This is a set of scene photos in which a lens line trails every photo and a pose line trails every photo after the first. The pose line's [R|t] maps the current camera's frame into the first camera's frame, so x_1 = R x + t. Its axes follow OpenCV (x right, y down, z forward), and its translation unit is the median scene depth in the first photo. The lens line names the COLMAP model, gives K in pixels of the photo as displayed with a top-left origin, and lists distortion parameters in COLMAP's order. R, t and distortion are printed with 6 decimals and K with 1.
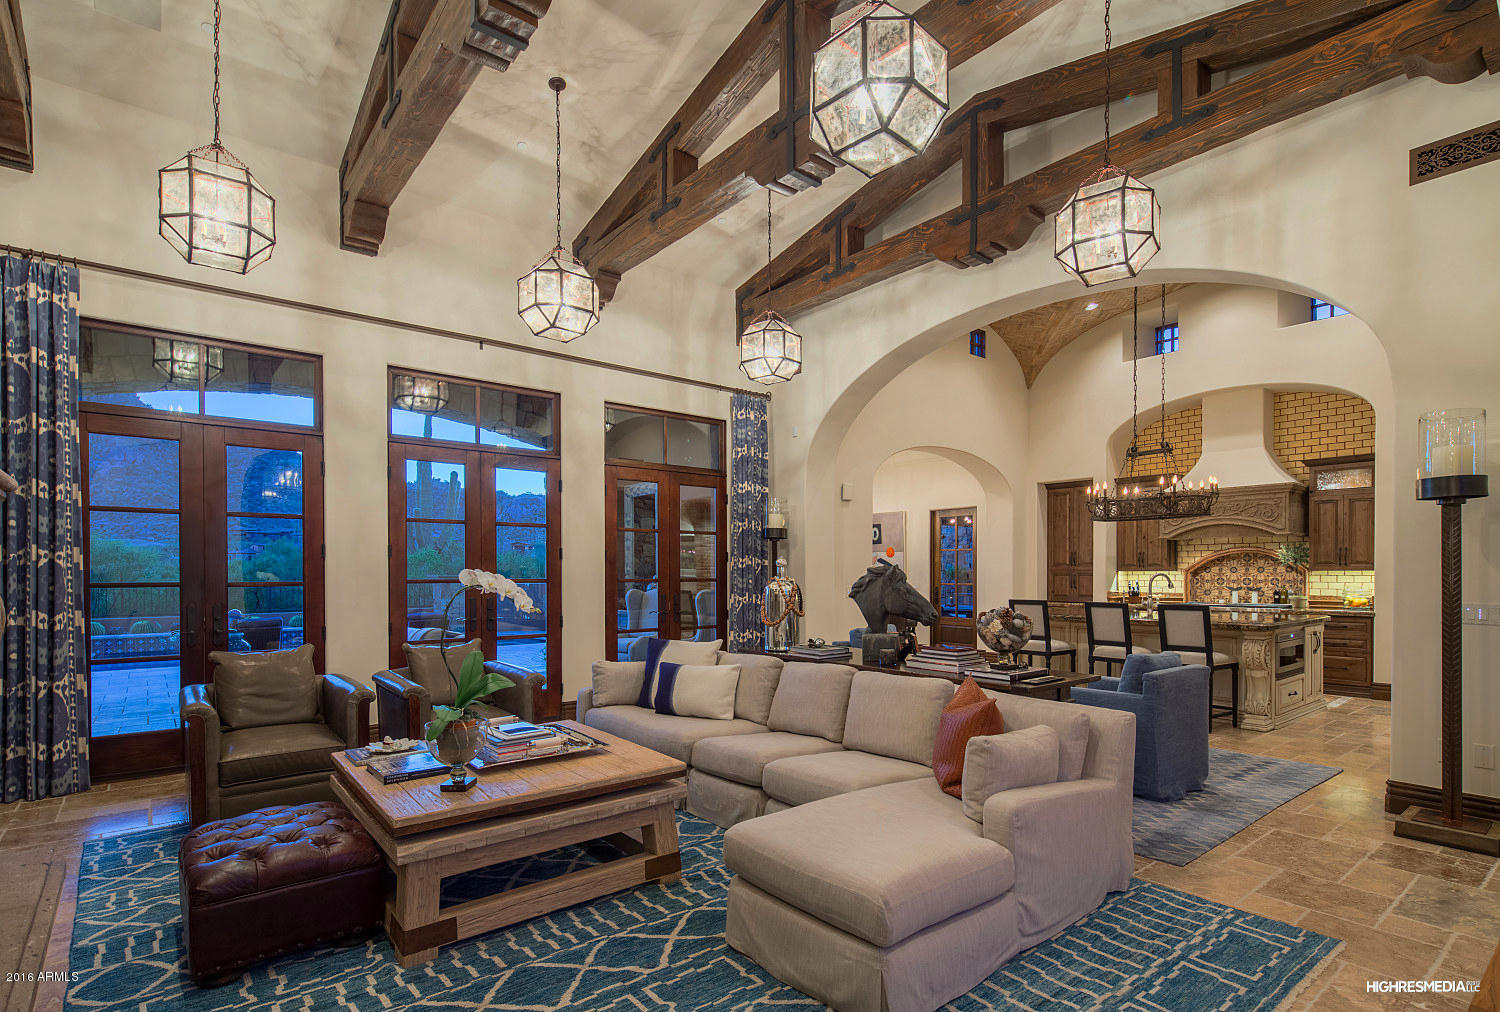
lens RADIAL K [[727.0, 0, 743.2], [0, 727.0, 583.1], [0, 0, 1]] dist [0.007932, -0.004350]
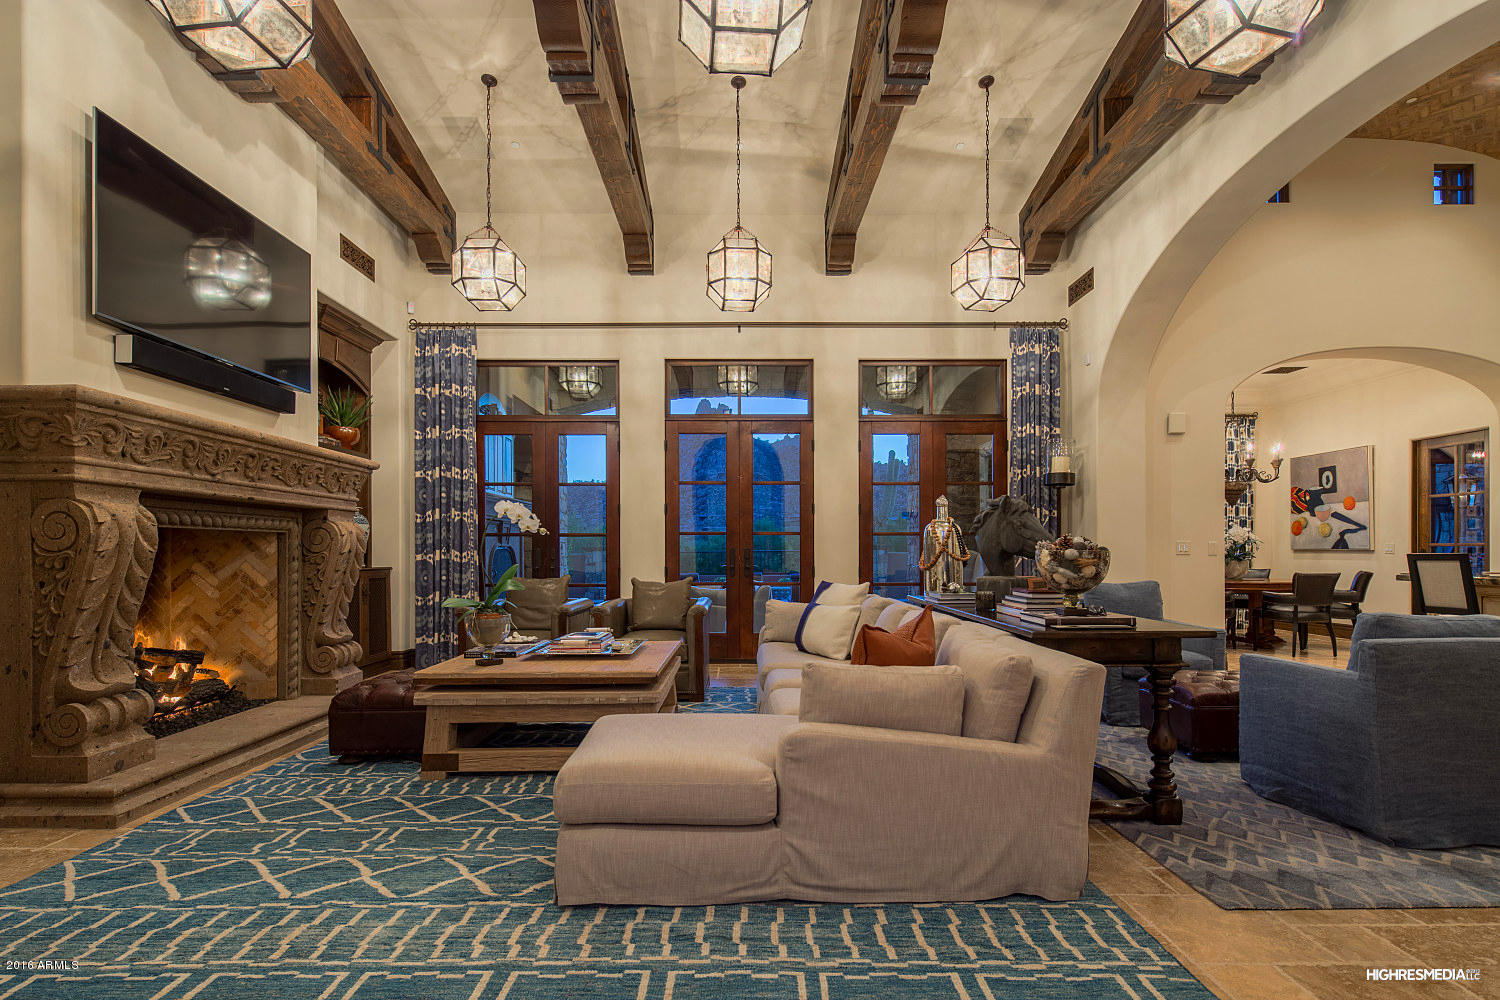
lens RADIAL K [[727.0, 0, 745.9], [0, 727.0, 548.7], [0, 0, 1]] dist [0.007932, -0.004350]
pose [[0.786582, -0.003723, -0.617474, 0.275005], [-0.008013, 0.999836, -0.016235, 0.030469], [0.617433, 0.017718, 0.786424, 0.083370]]
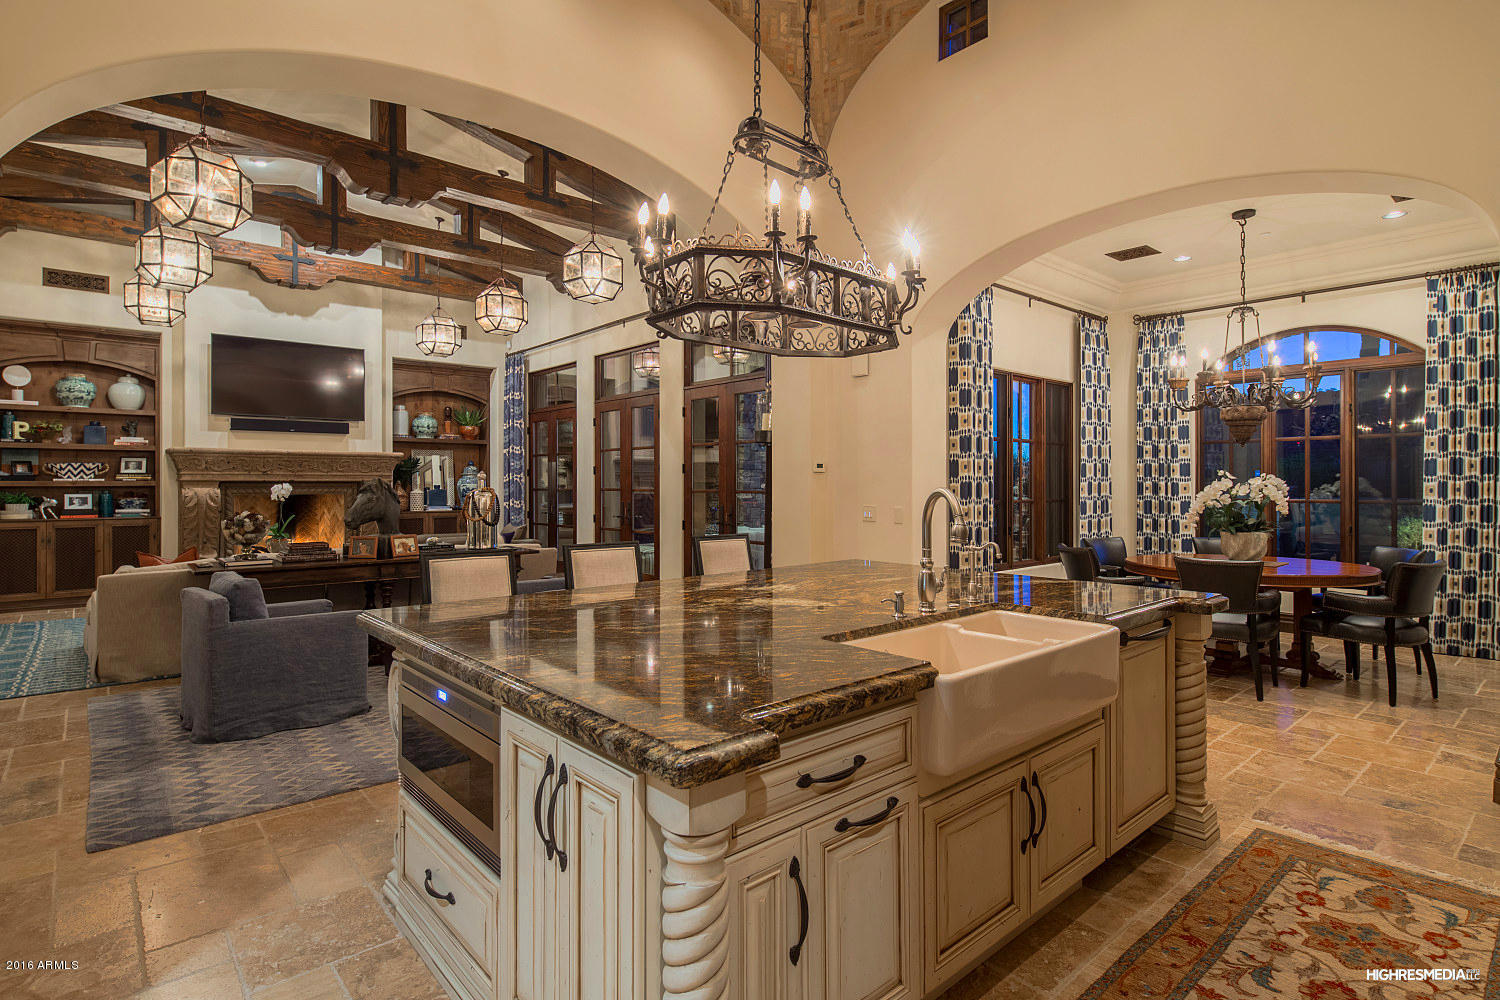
lens RADIAL K [[727.0, 0, 723.4], [0, 727.0, 480.0], [0, 0, 1]] dist [0.007932, -0.004350]
pose [[0.043909, -0.001817, -0.999034, 0.820998], [-0.013195, 0.999910, -0.002399, -0.016498], [0.998948, 0.013287, 0.043881, 0.872255]]
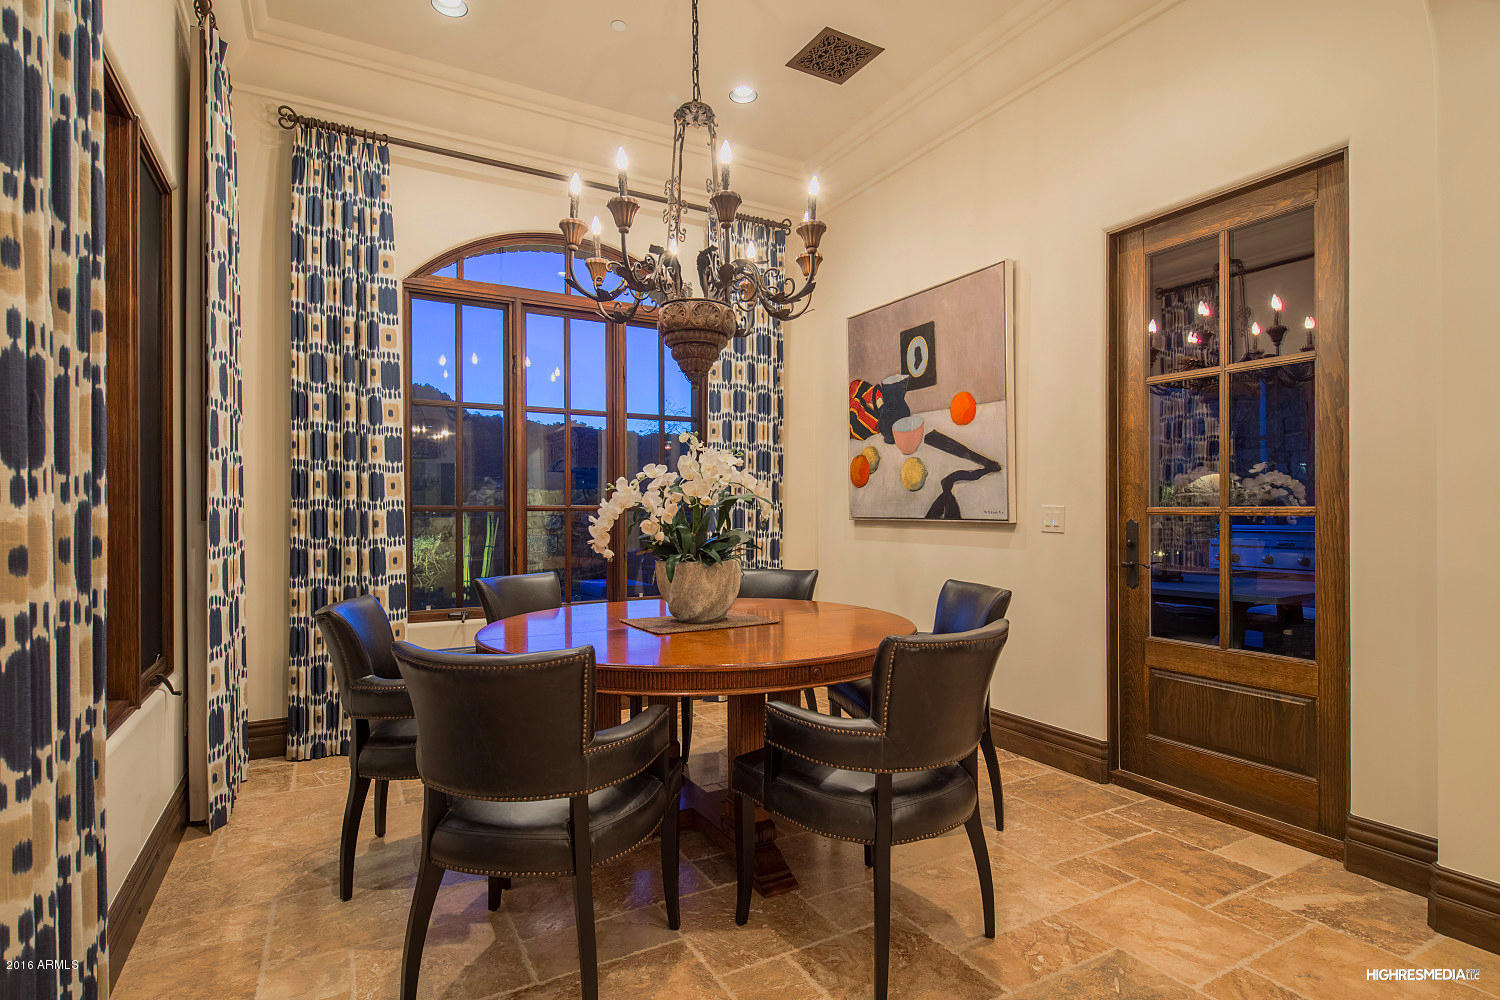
lens RADIAL K [[727.0, 0, 741.9], [0, 727.0, 512.3], [0, 0, 1]] dist [0.007932, -0.004350]
pose [[0.986298, -0.003535, -0.164933, 0.249332], [0.001182, 0.999896, -0.014366, 0.007725], [0.164966, 0.013975, 0.986200, 1.061815]]
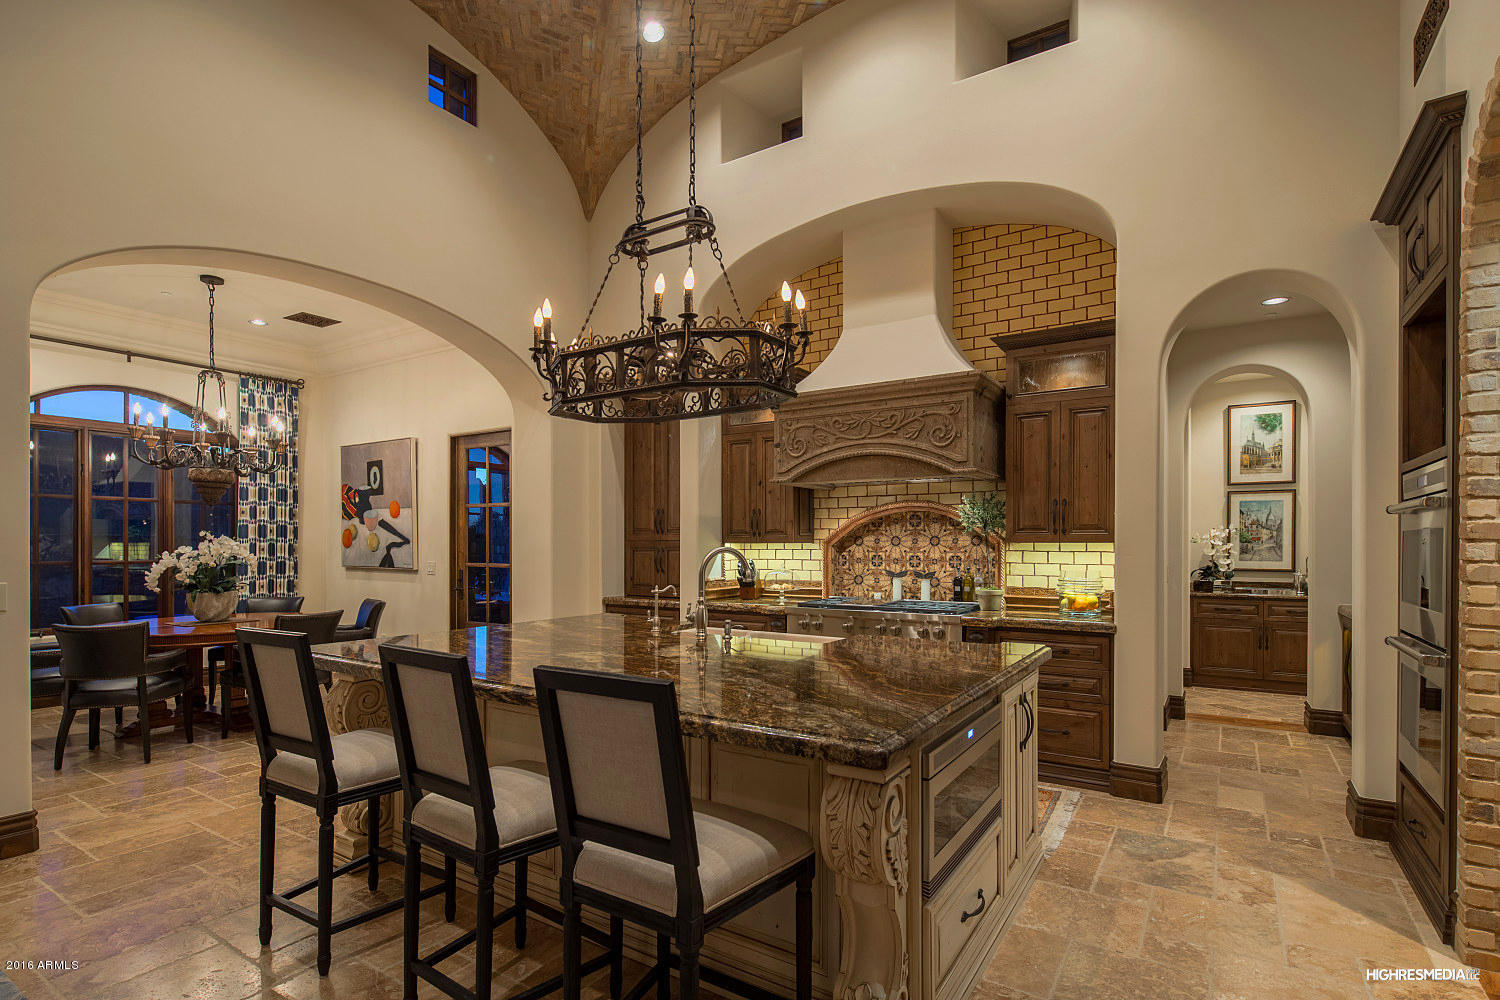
lens RADIAL K [[727.0, 0, 742.5], [0, 727.0, 553.5], [0, 0, 1]] dist [0.007932, -0.004350]
pose [[0.950040, -0.002308, 0.312121, 0.438240], [0.002967, 0.999994, -0.001636, -0.009025], [-0.312115, 0.002480, 0.950041, 0.569801]]
